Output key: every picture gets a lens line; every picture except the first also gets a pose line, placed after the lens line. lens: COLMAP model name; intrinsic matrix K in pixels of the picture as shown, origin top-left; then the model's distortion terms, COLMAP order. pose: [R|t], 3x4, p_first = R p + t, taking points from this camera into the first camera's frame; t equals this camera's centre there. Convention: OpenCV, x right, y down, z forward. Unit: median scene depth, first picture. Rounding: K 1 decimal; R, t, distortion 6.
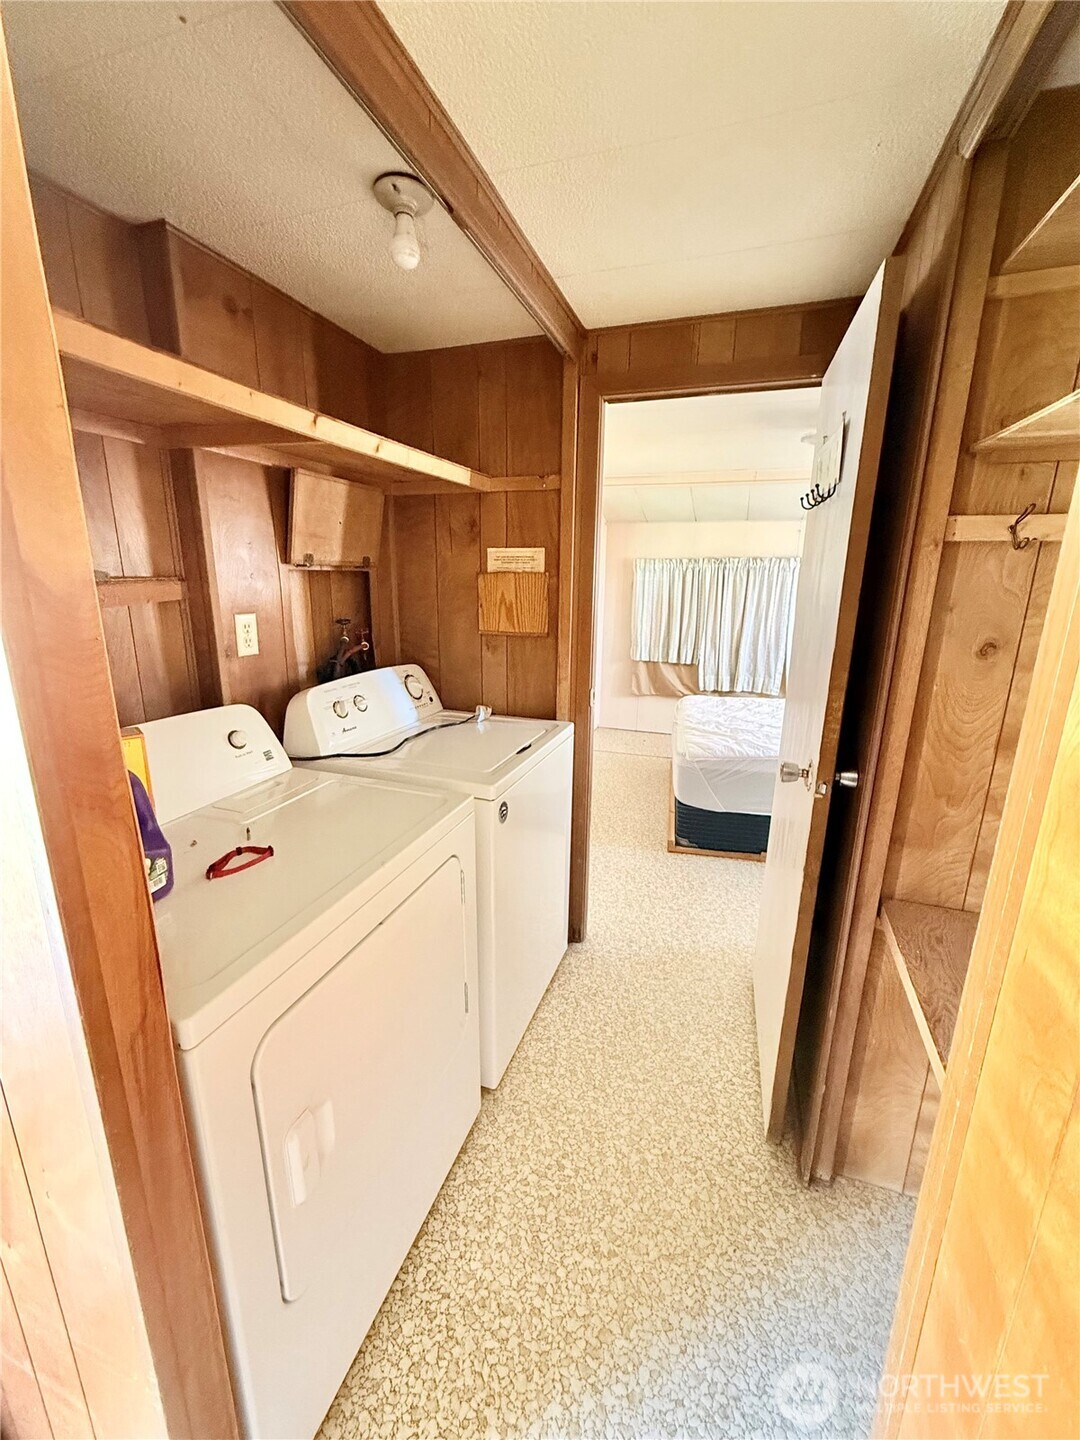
lens RADIAL K [[571.0, 0, 540.5], [0, 571.0, 714.3], [0, 0, 1]] dist [-0.000722, 0.000553]
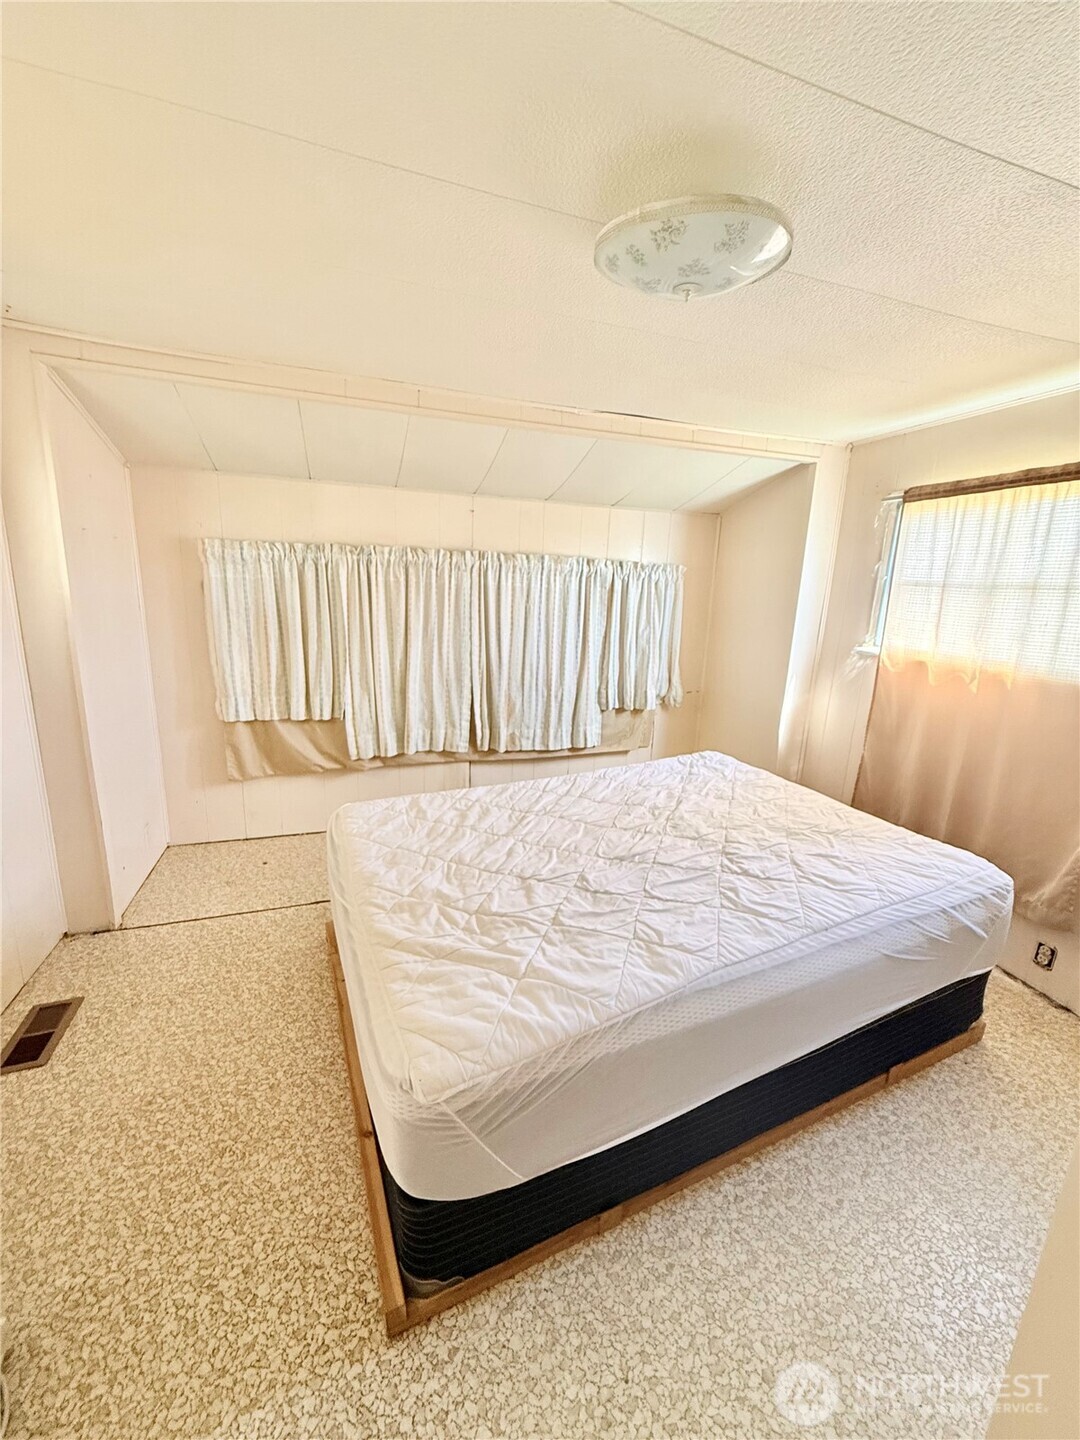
lens RADIAL K [[571.0, 0, 540.5], [0, 571.0, 714.3], [0, 0, 1]] dist [-0.000722, 0.000553]
pose [[0.791487, -0.117578, 0.599770, 0.079449], [0.115265, 0.992428, 0.042445, -0.095837], [-0.600219, 0.035537, 0.799046, 0.395560]]
